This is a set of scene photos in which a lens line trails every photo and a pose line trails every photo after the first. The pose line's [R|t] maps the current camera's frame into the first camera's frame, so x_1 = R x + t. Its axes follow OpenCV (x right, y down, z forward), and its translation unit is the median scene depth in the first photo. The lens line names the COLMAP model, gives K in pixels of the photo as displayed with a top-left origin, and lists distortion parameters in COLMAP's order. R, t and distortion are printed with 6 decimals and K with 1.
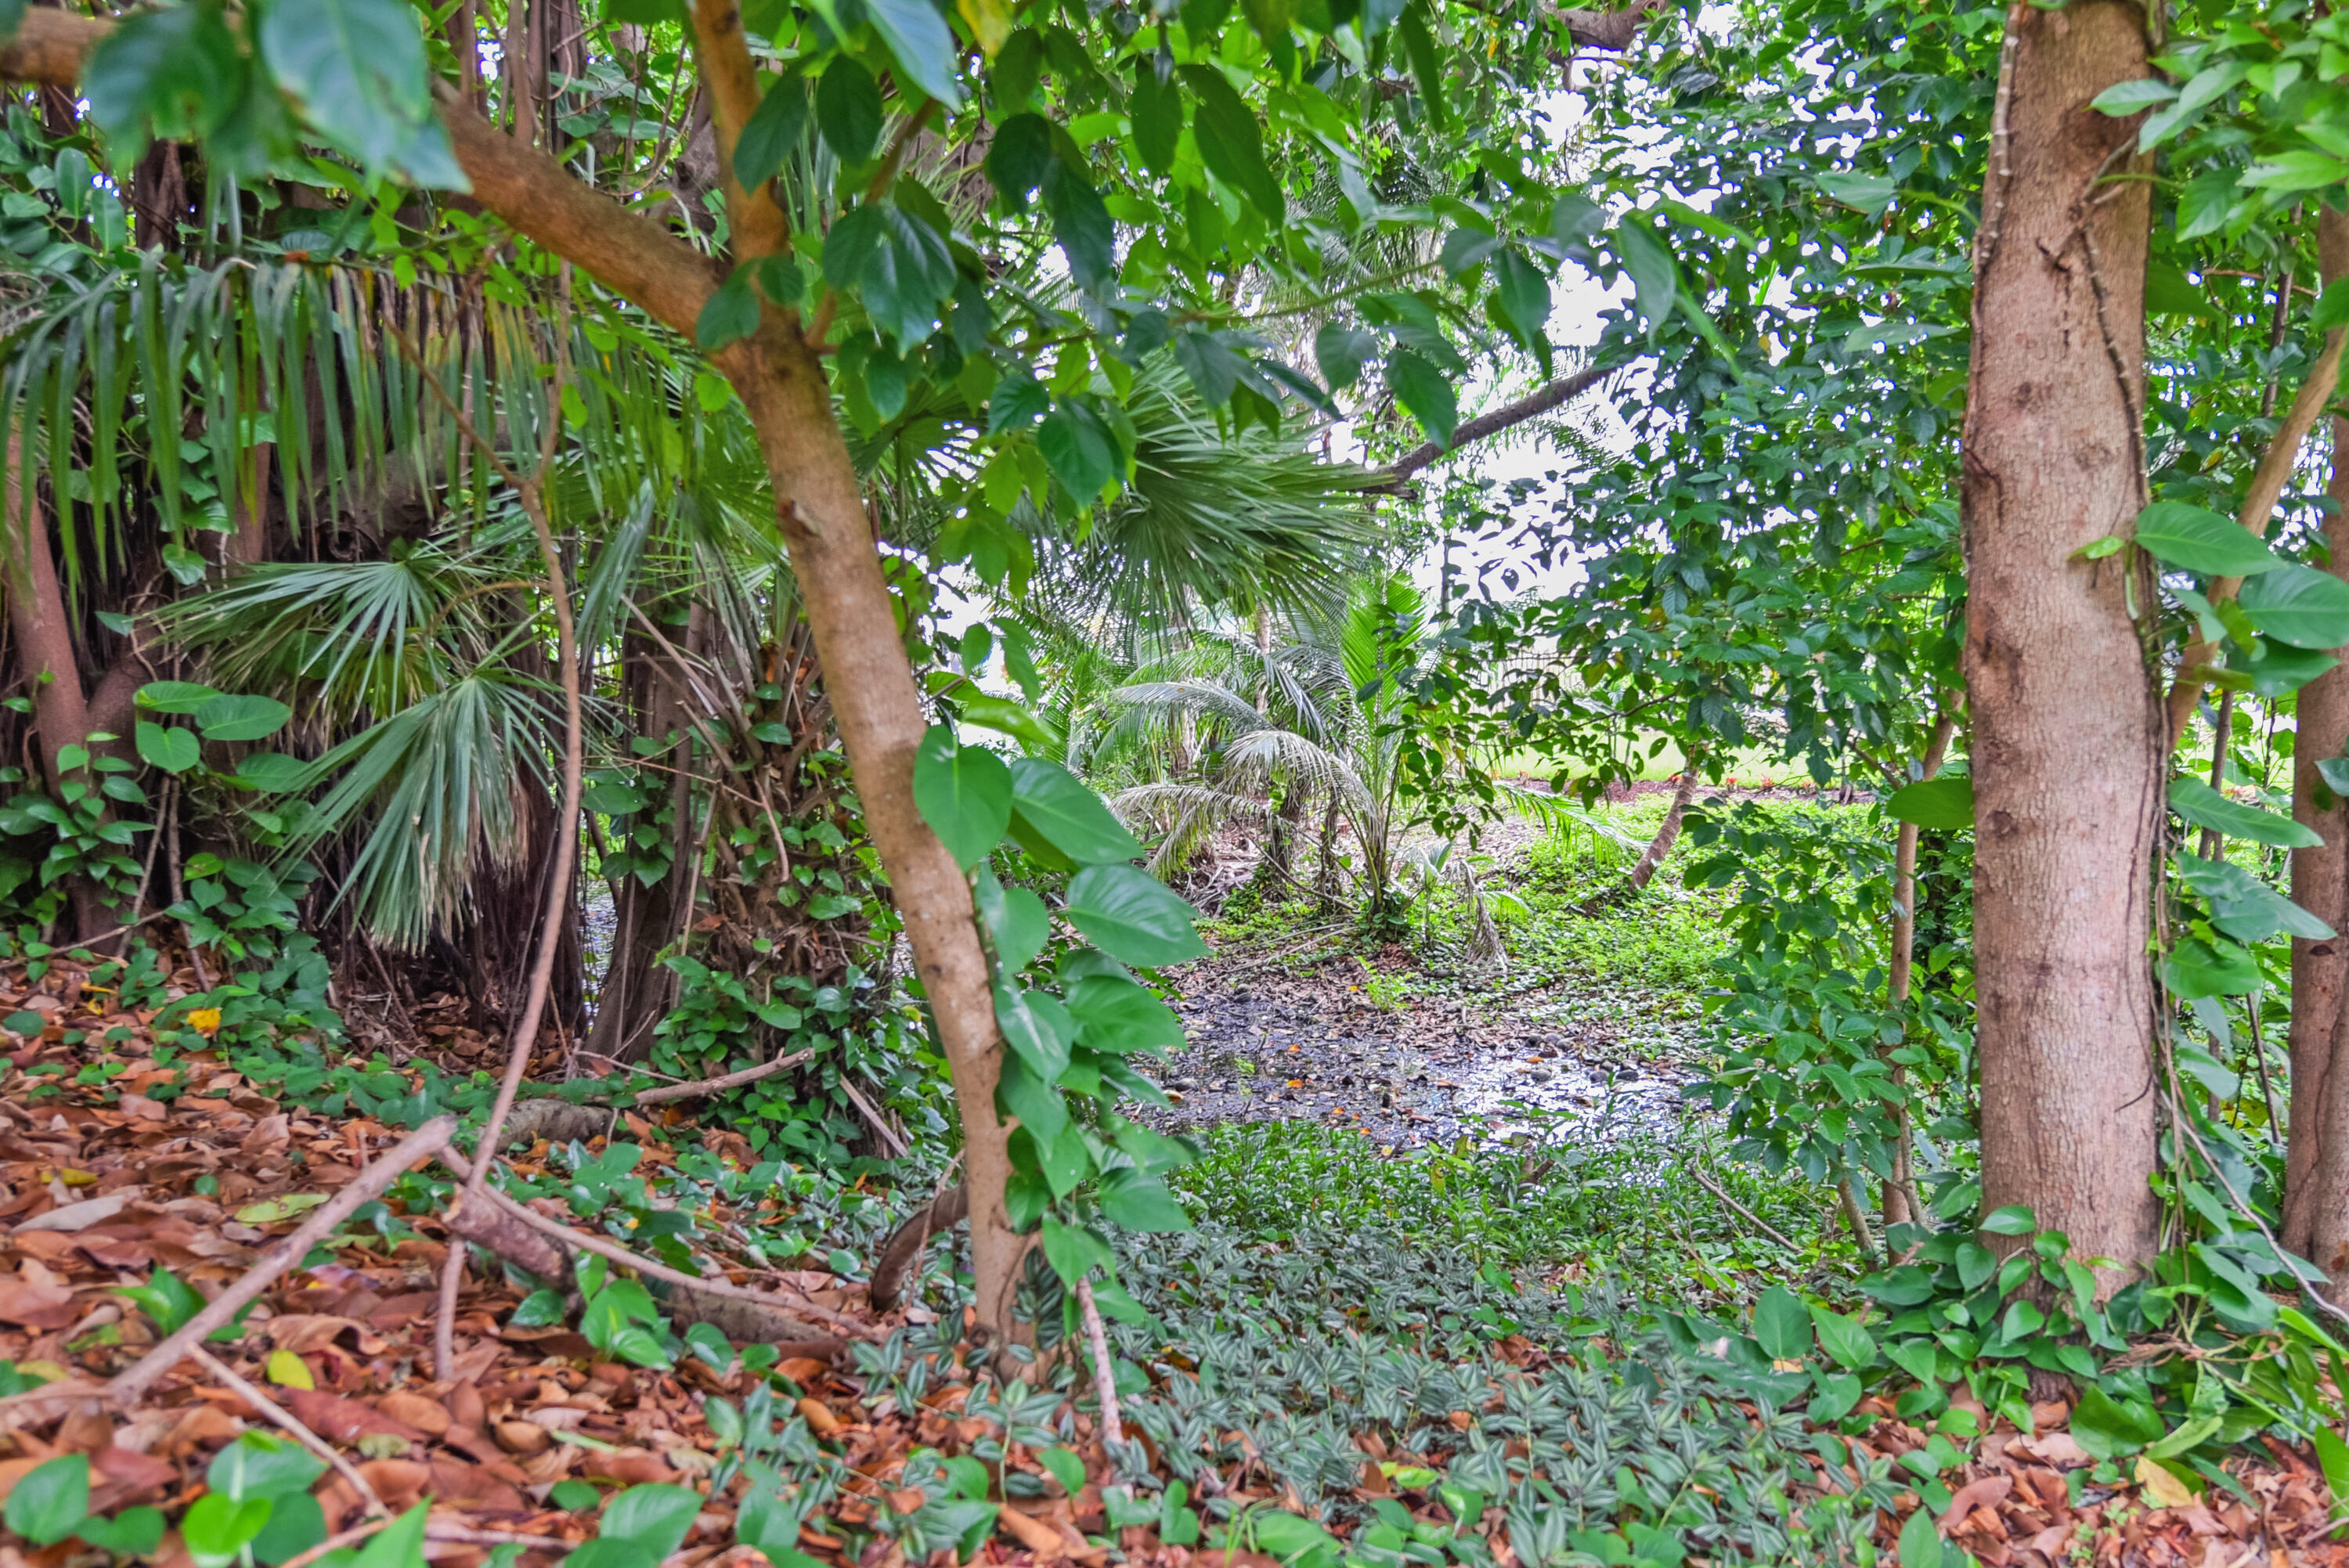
lens RADIAL K [[1818.7, 0, 1176.1], [0, 1818.7, 786.6], [0, 0, 1]] dist [0.001962, 0.001835]
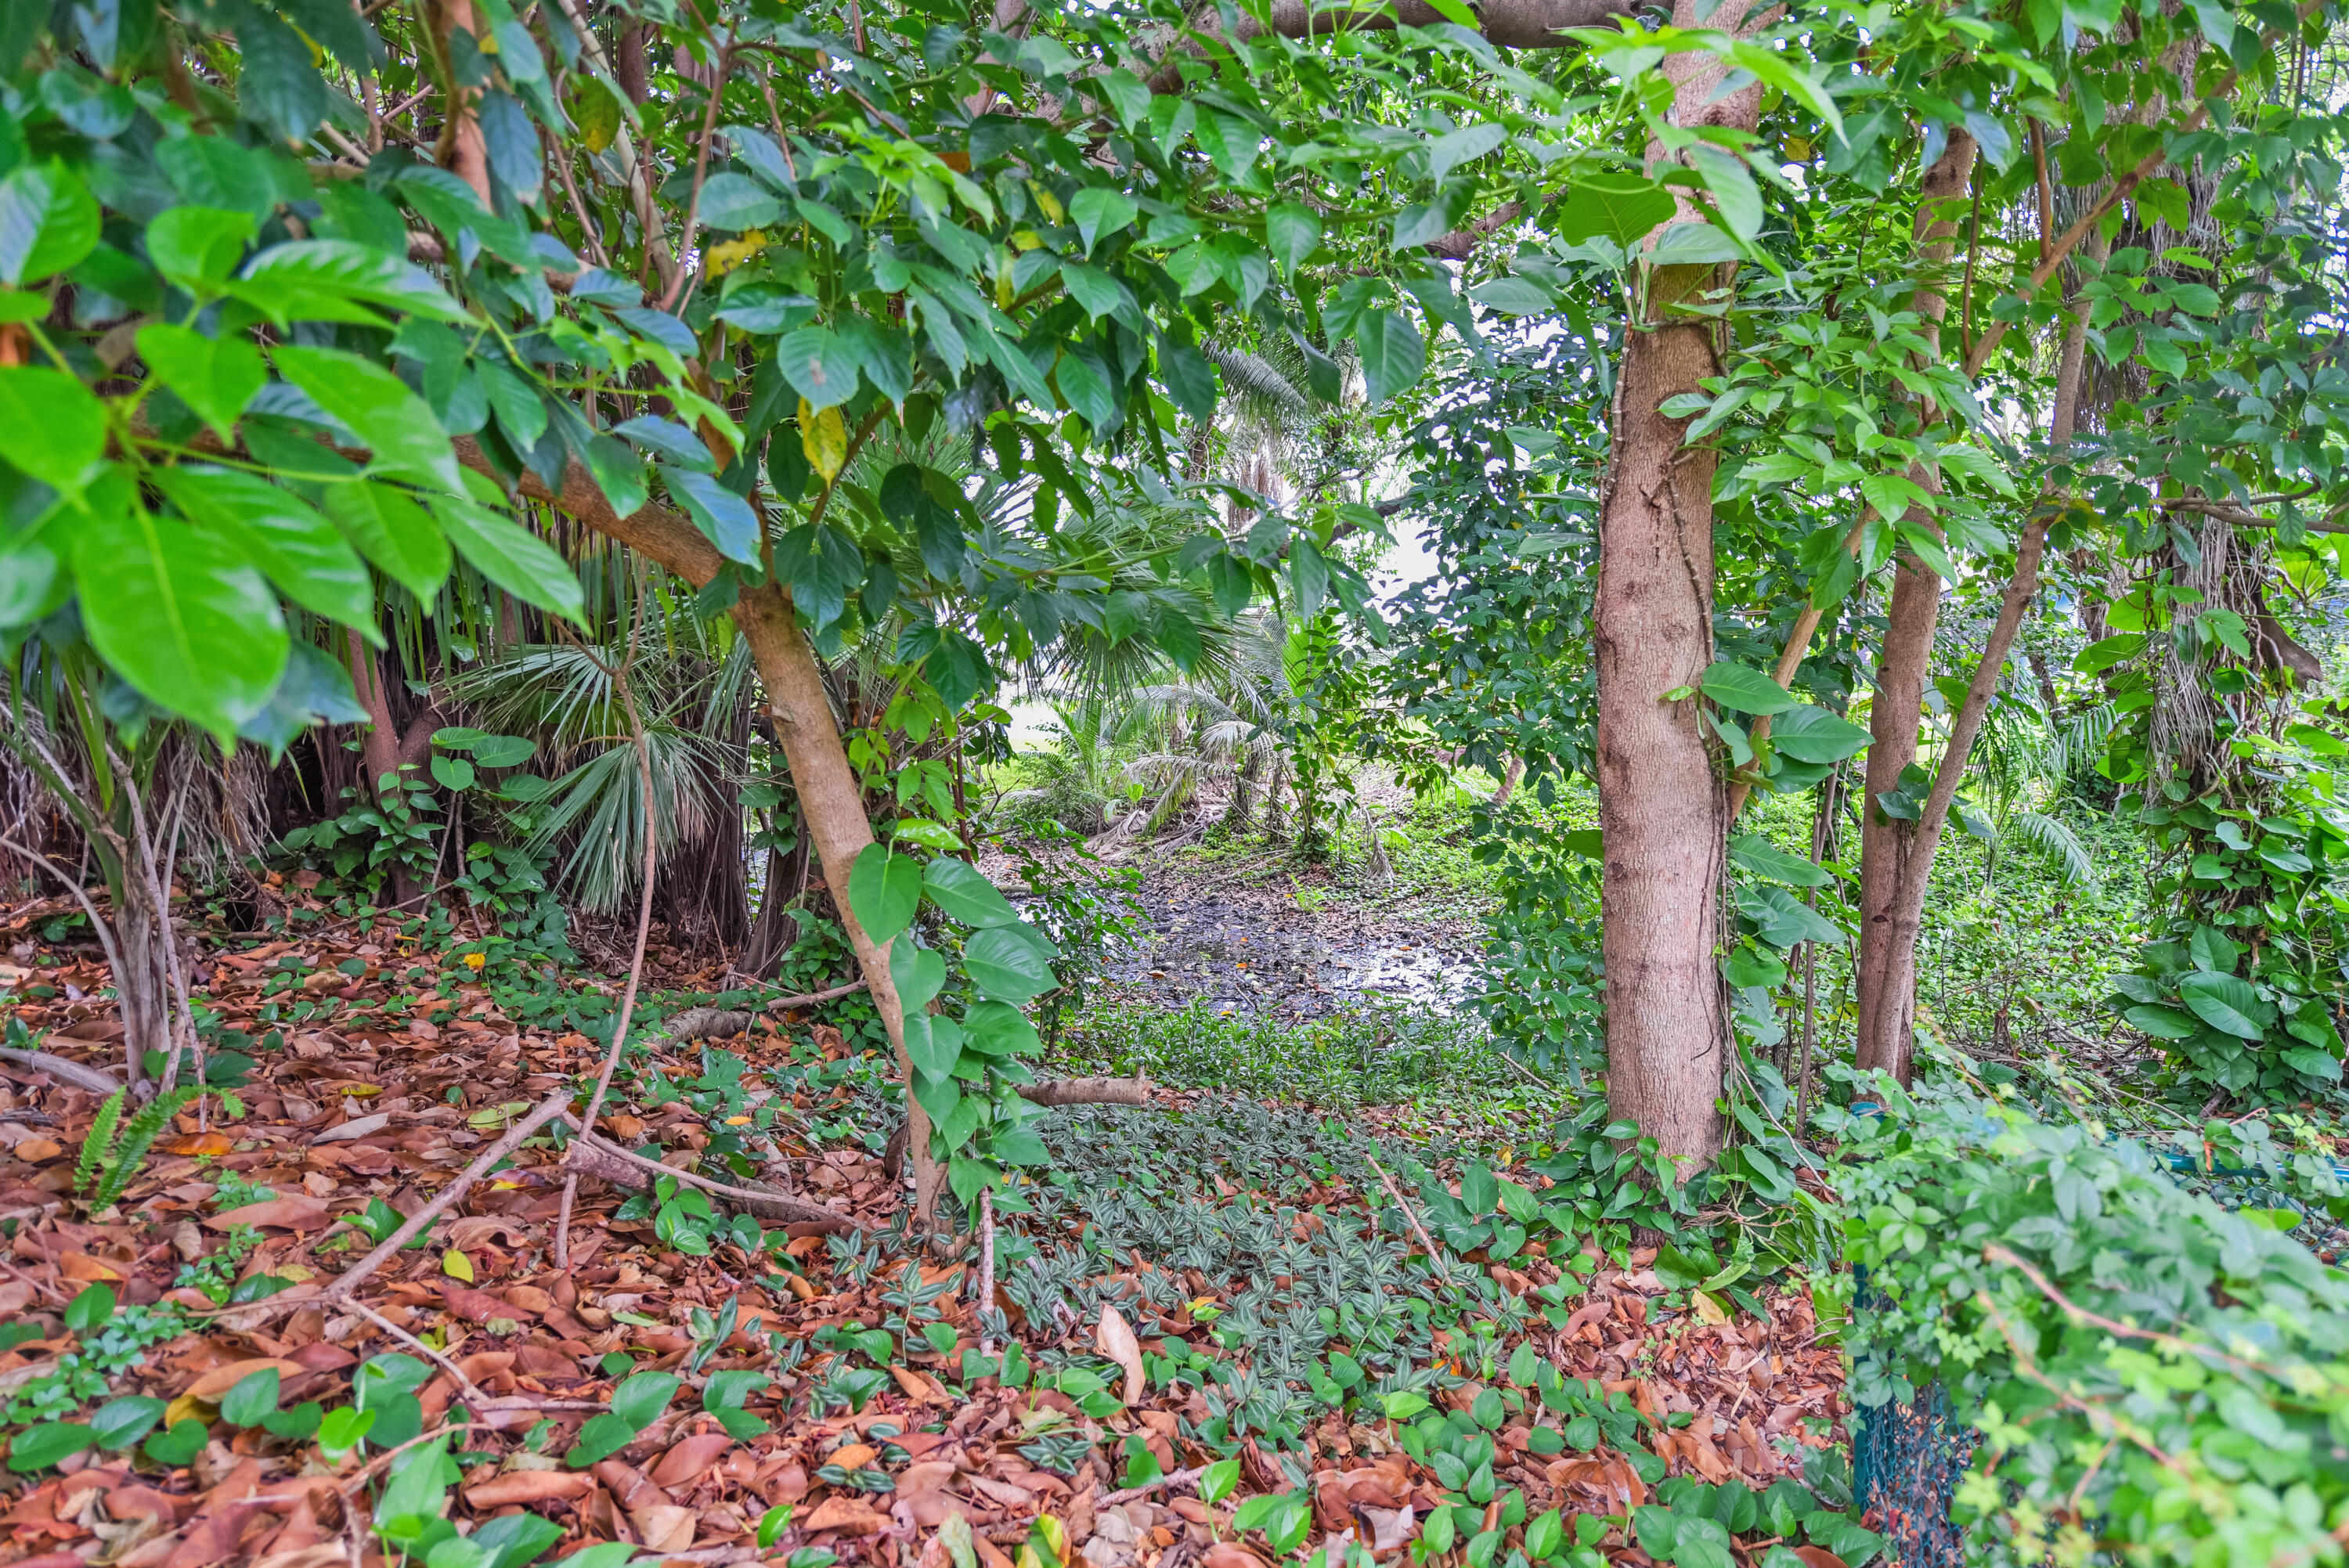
lens RADIAL K [[1240.6, 0, 1174.4], [0, 1240.6, 784.7], [0, 0, 1]] dist [0.005115, 0.000060]
pose [[0.999923, -0.001917, -0.012224, 0.077514], [0.002351, 0.999362, 0.035631, -0.069244], [0.012147, -0.035657, 0.999290, -0.024349]]
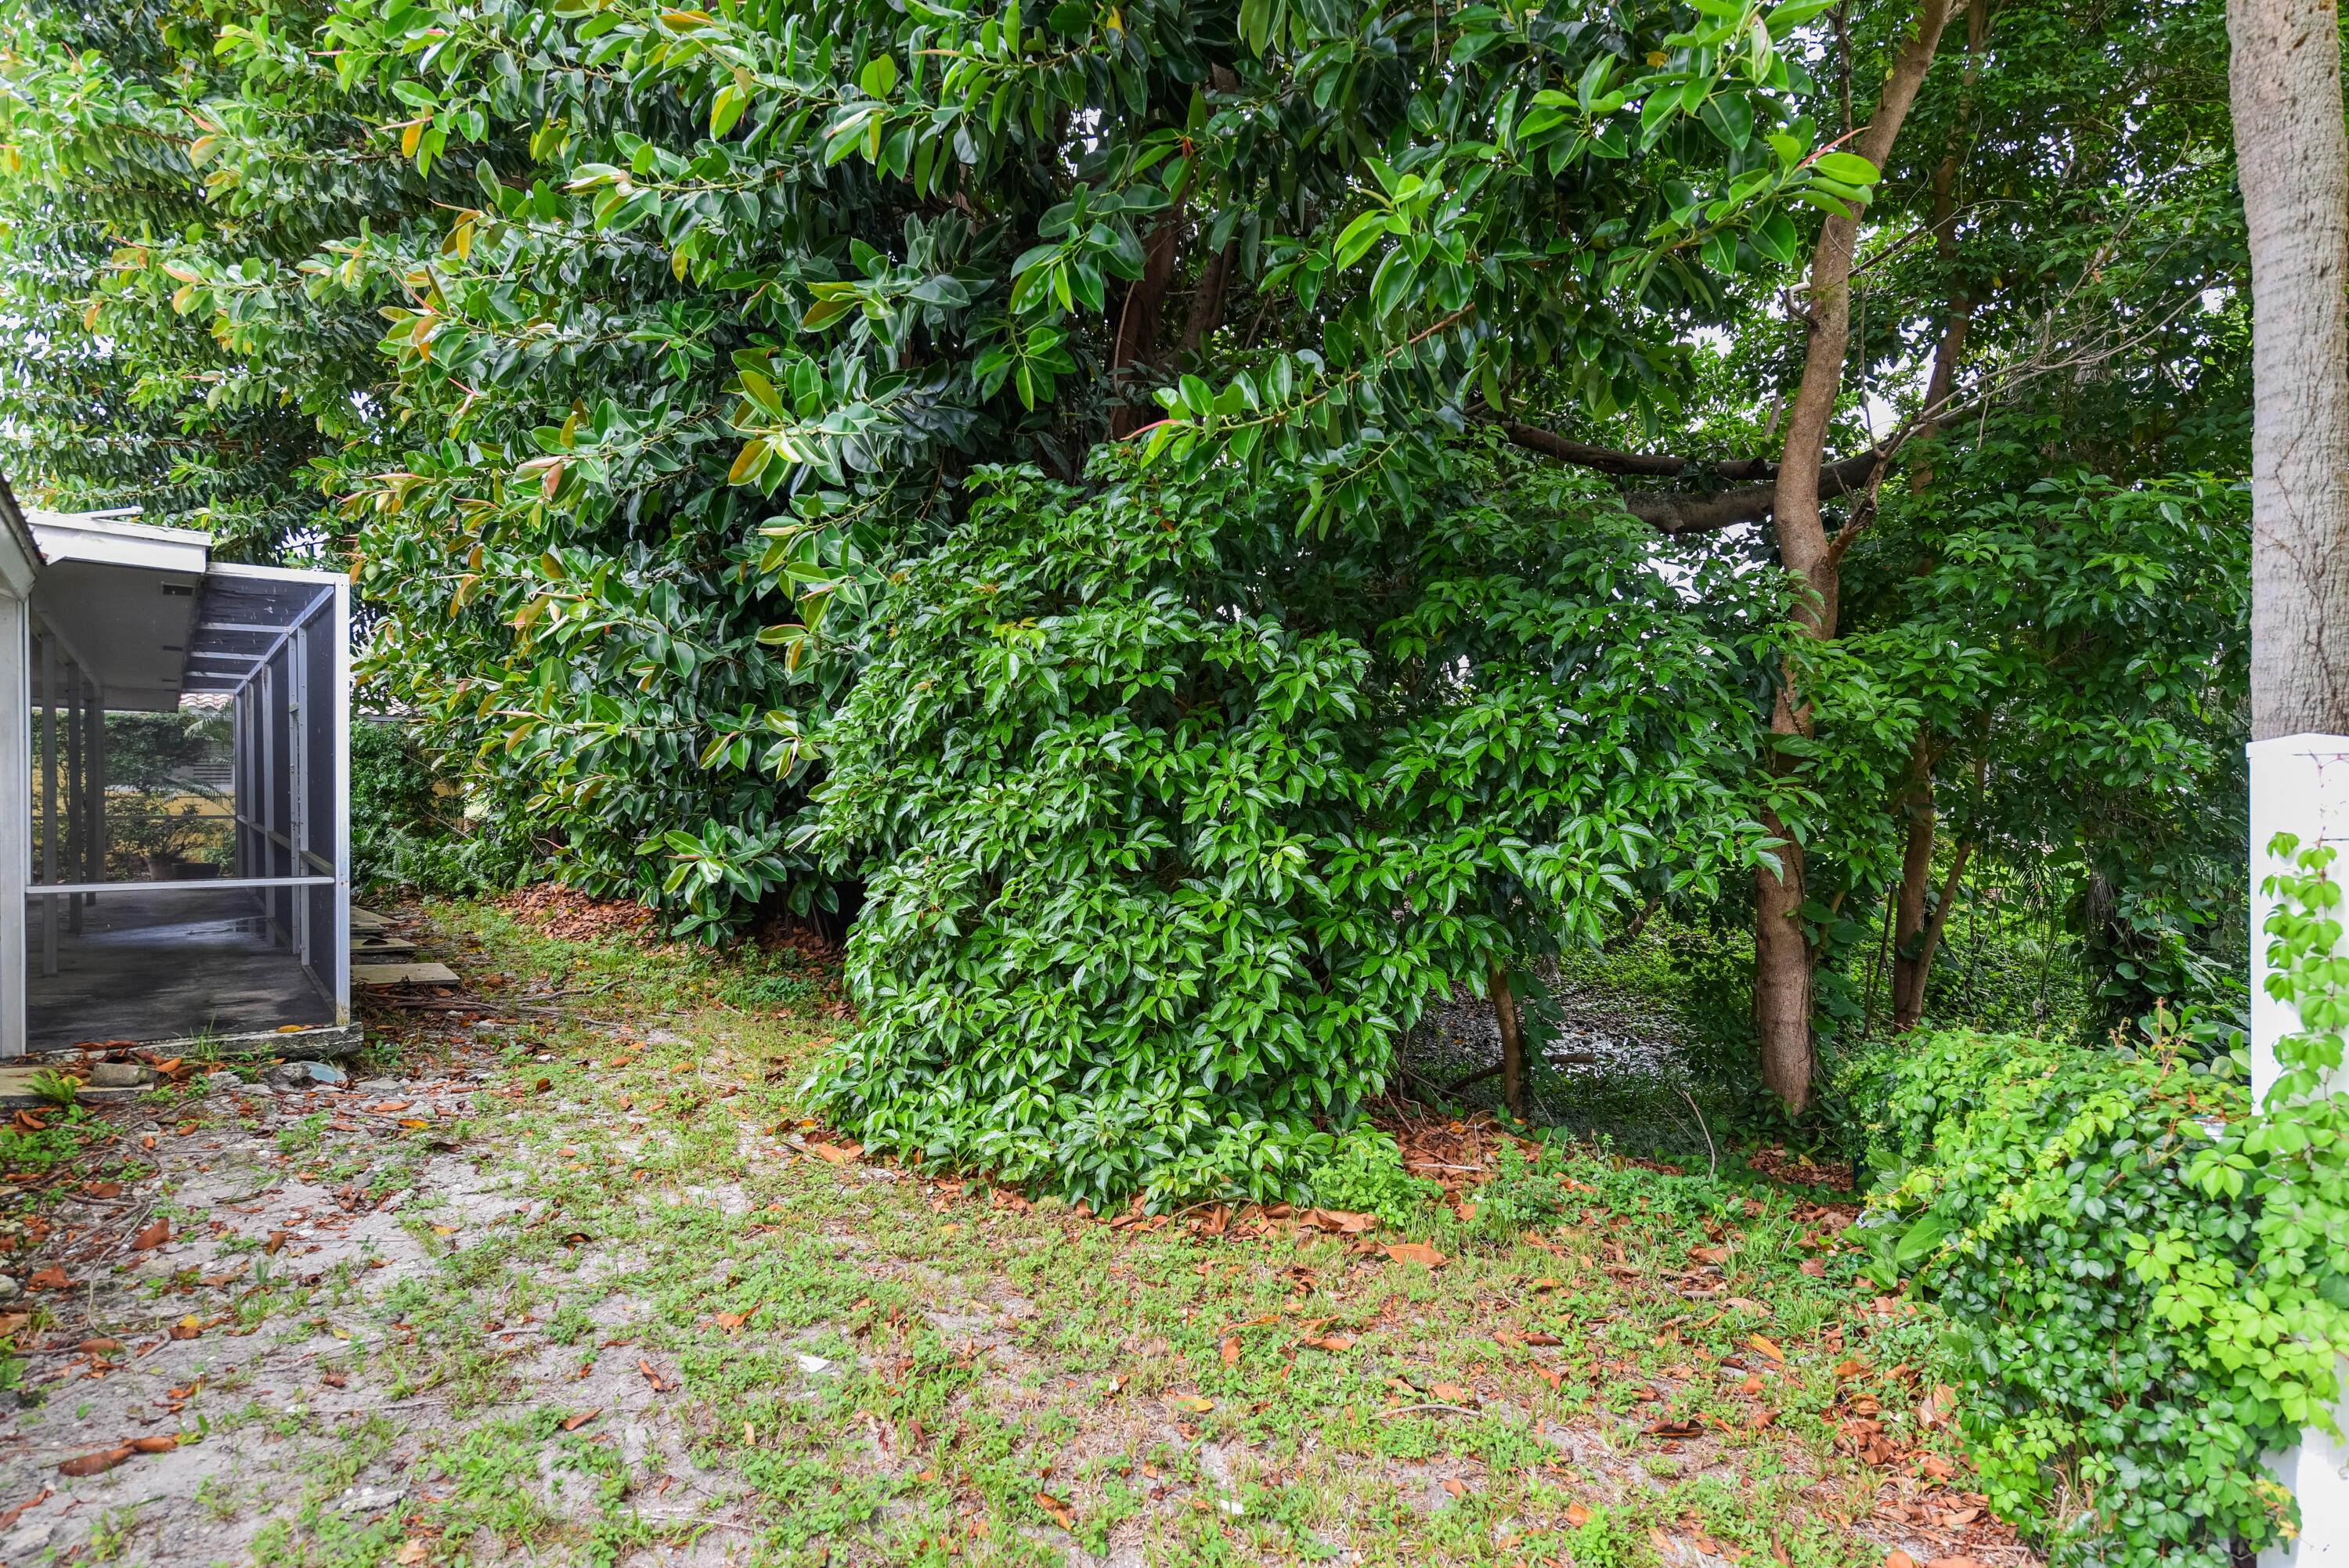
lens RADIAL K [[1240.6, 0, 1170.3], [0, 1240.6, 784.0], [0, 0, 1]] dist [0.005115, 0.000060]
pose [[0.994885, 0.015856, -0.099767, -0.388722], [-0.019370, 0.999222, -0.034359, -0.210798], [0.099144, 0.036116, 0.994417, -1.270512]]
